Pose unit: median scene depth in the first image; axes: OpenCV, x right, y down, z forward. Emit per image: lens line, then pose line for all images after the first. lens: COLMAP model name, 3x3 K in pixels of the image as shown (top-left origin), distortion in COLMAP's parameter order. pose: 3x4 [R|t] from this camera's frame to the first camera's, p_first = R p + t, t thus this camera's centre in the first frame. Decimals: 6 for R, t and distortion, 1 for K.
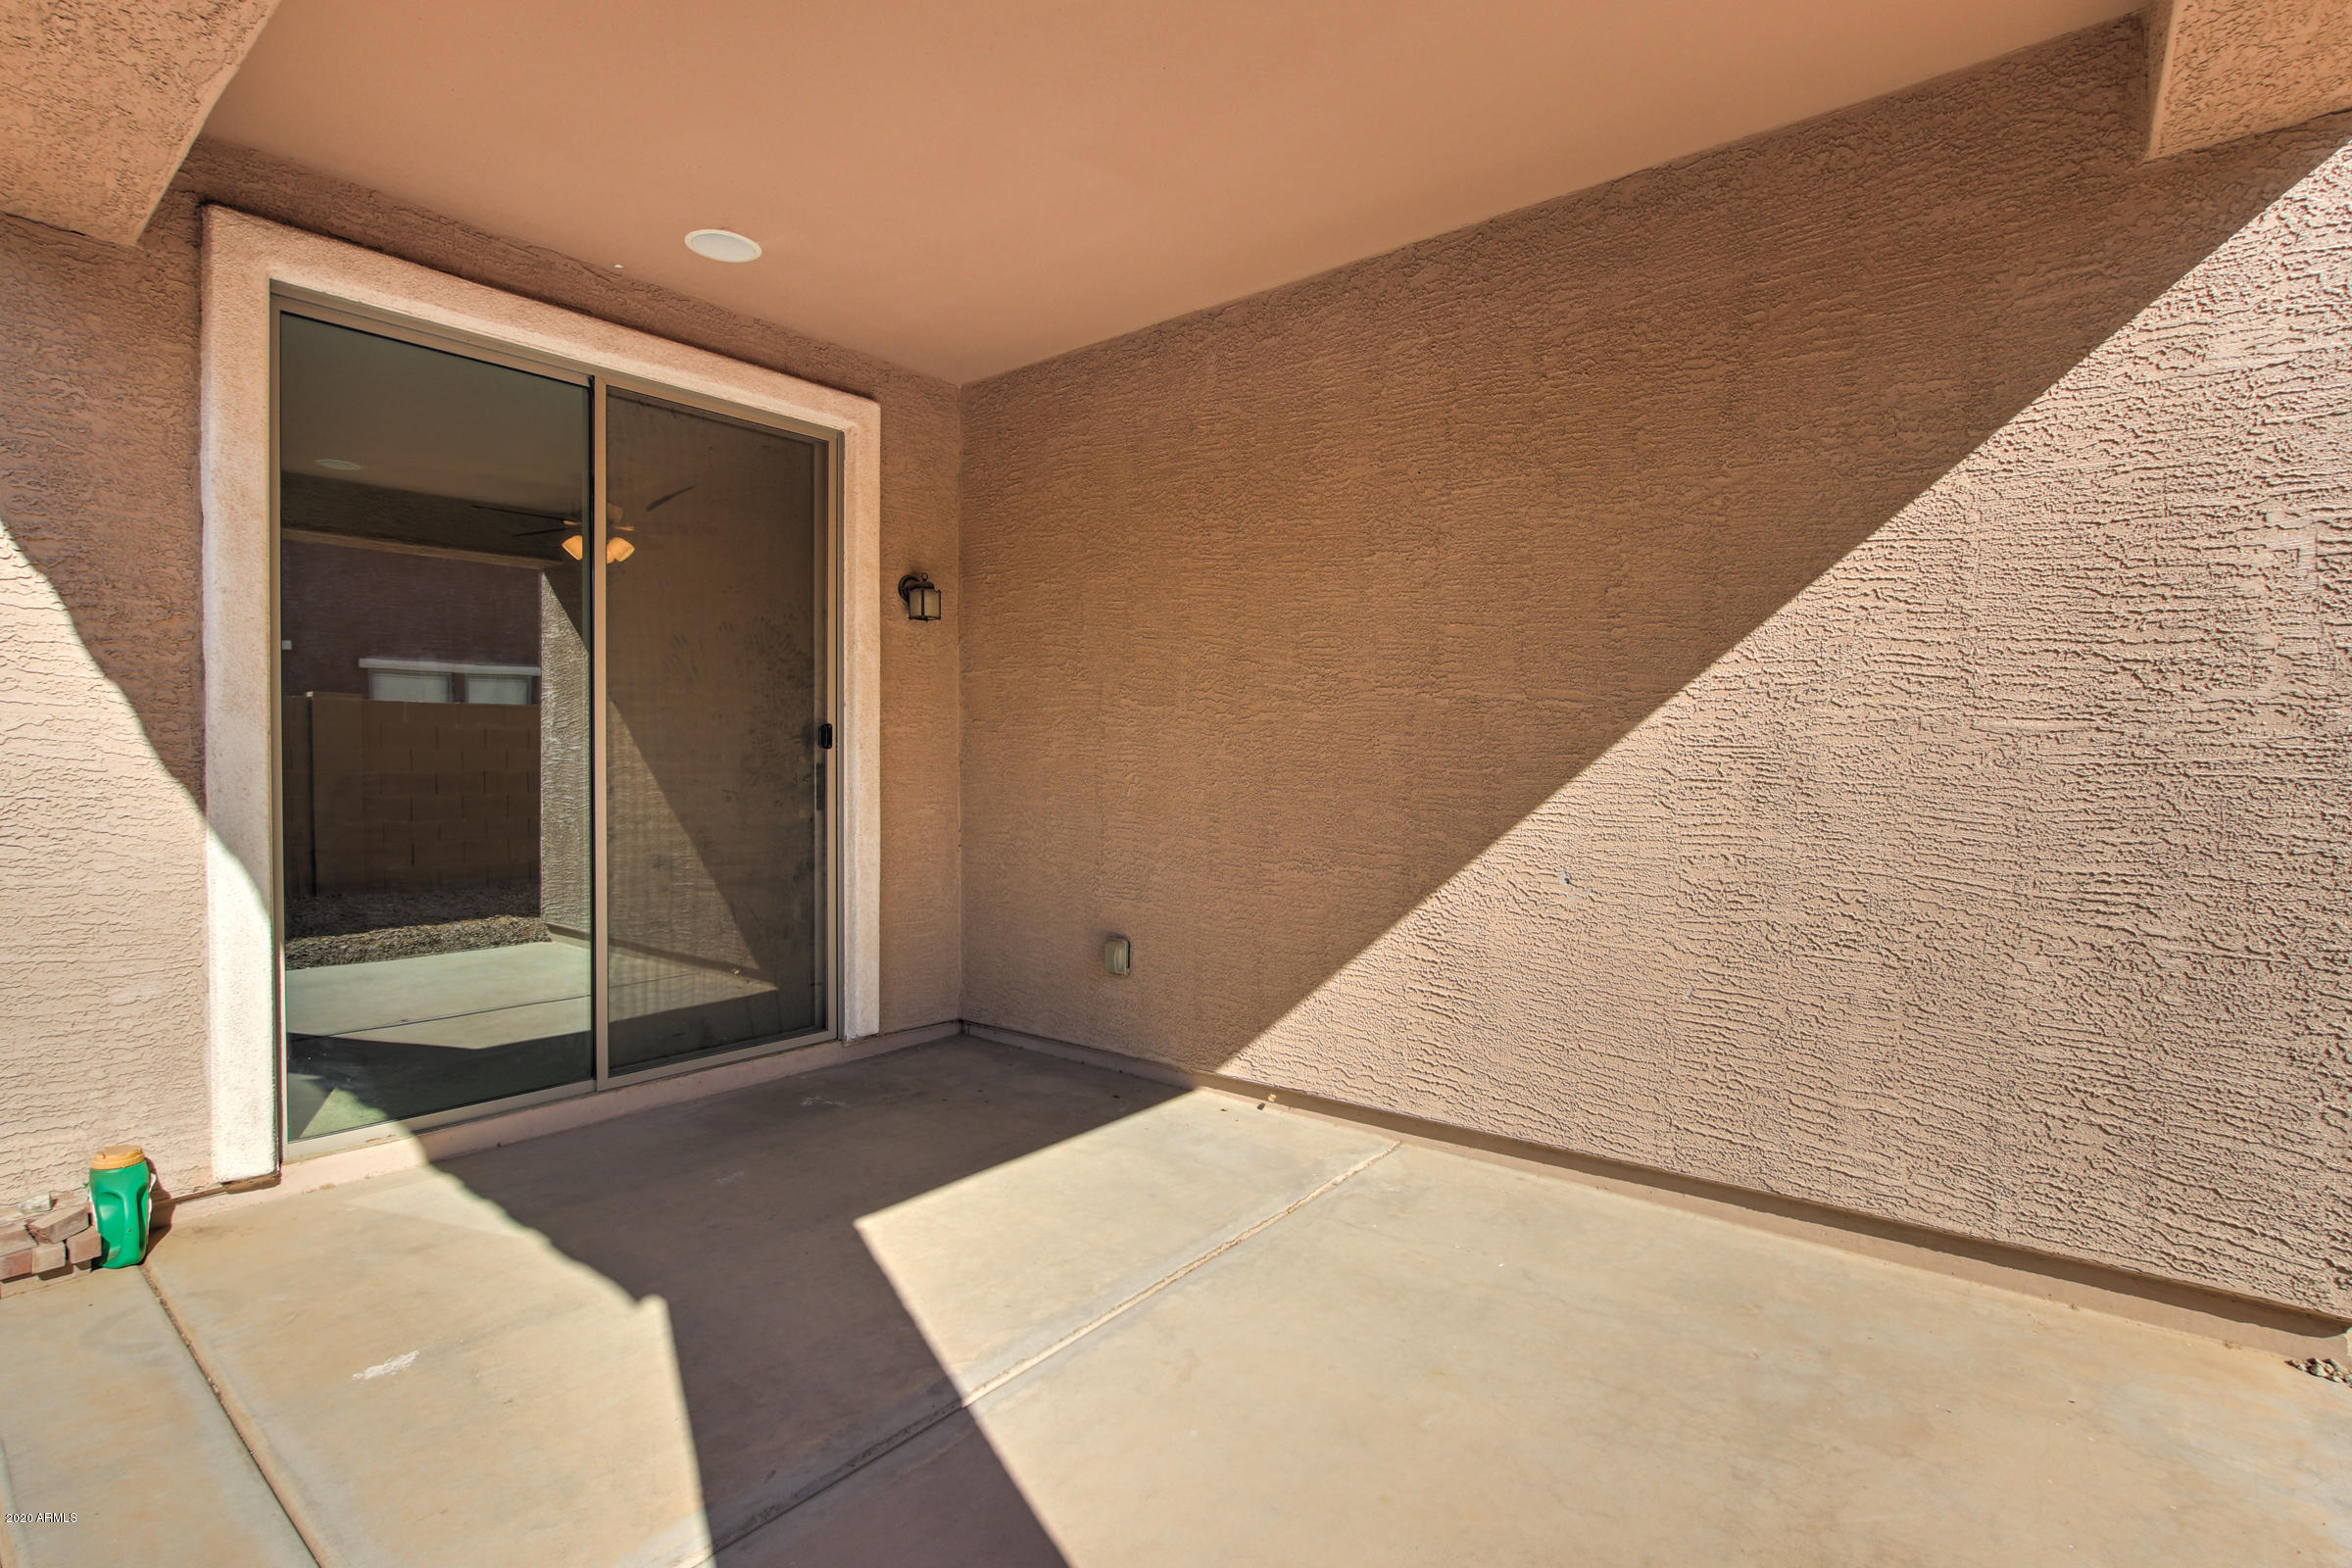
lens RADIAL K [[1168.5, 0, 1186.7], [0, 1168.5, 775.3], [0, 0, 1]] dist [-0.005759, 0.002962]
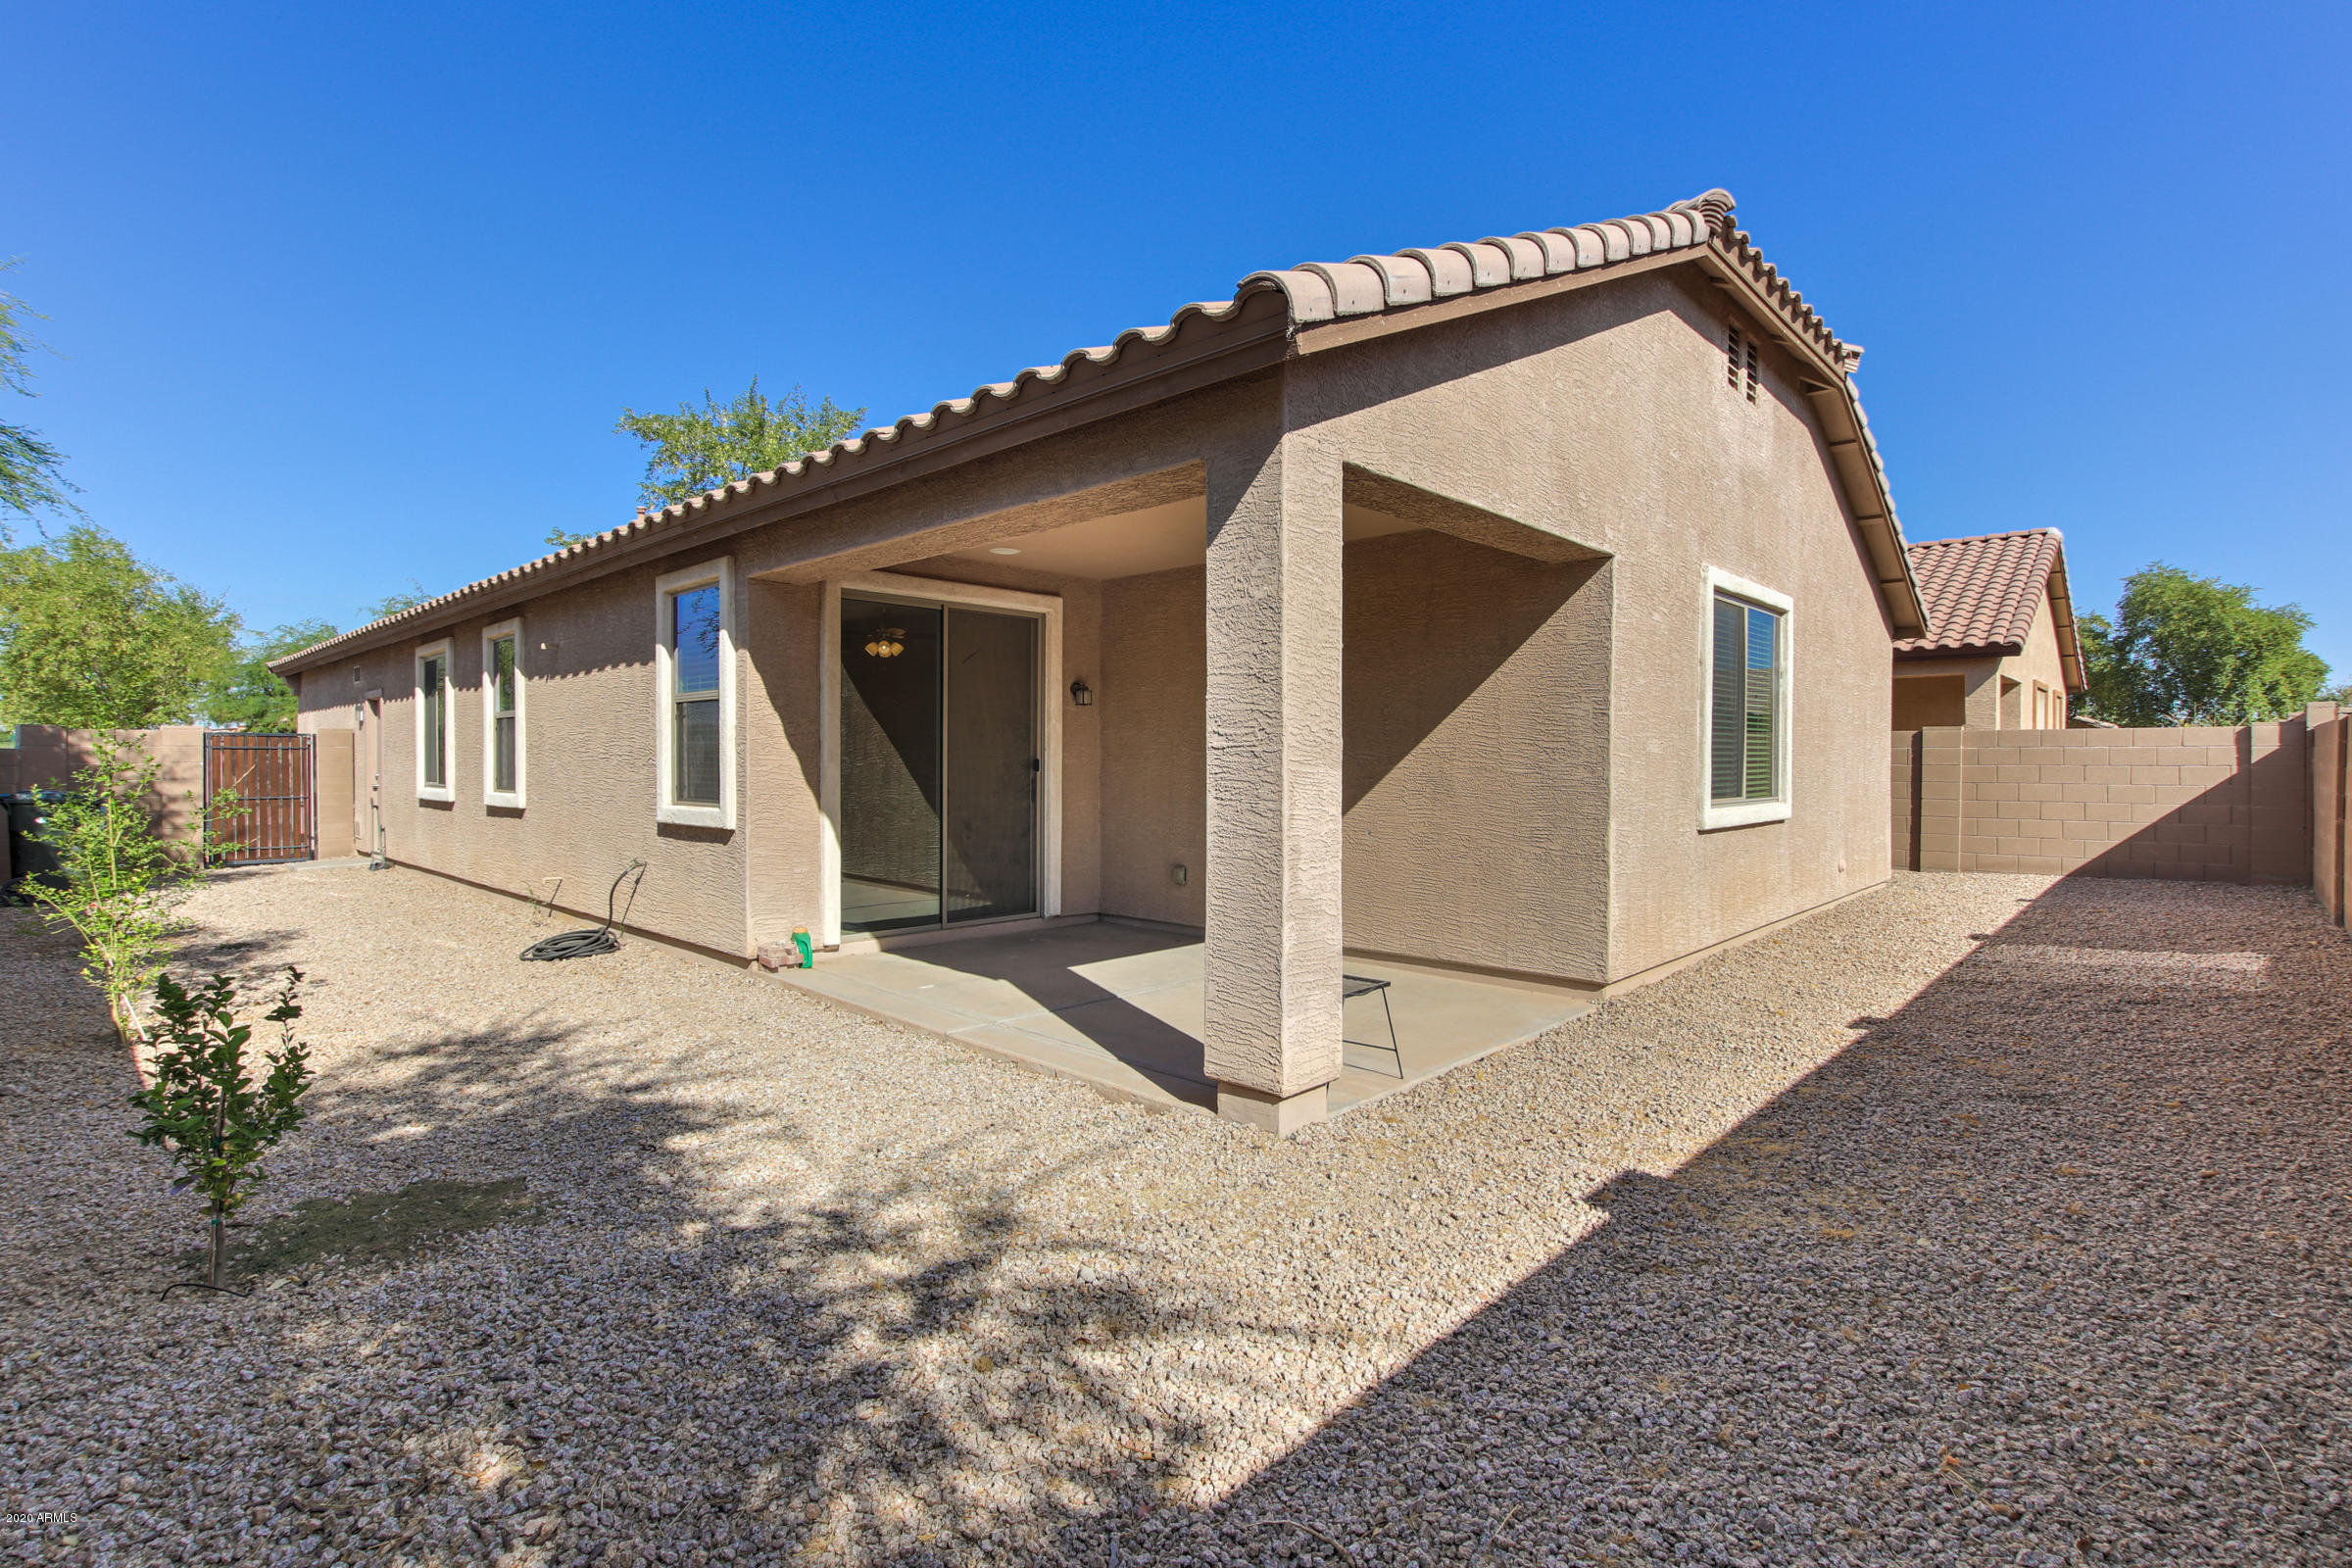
lens RADIAL K [[1168.5, 0, 1175.1], [0, 1168.5, 790.9], [0, 0, 1]] dist [-0.005759, 0.002962]
pose [[0.995738, 0.005168, -0.092086, 0.118024], [-0.003956, 0.999903, 0.013340, -0.017796], [0.092146, -0.012919, 0.995662, -1.011819]]
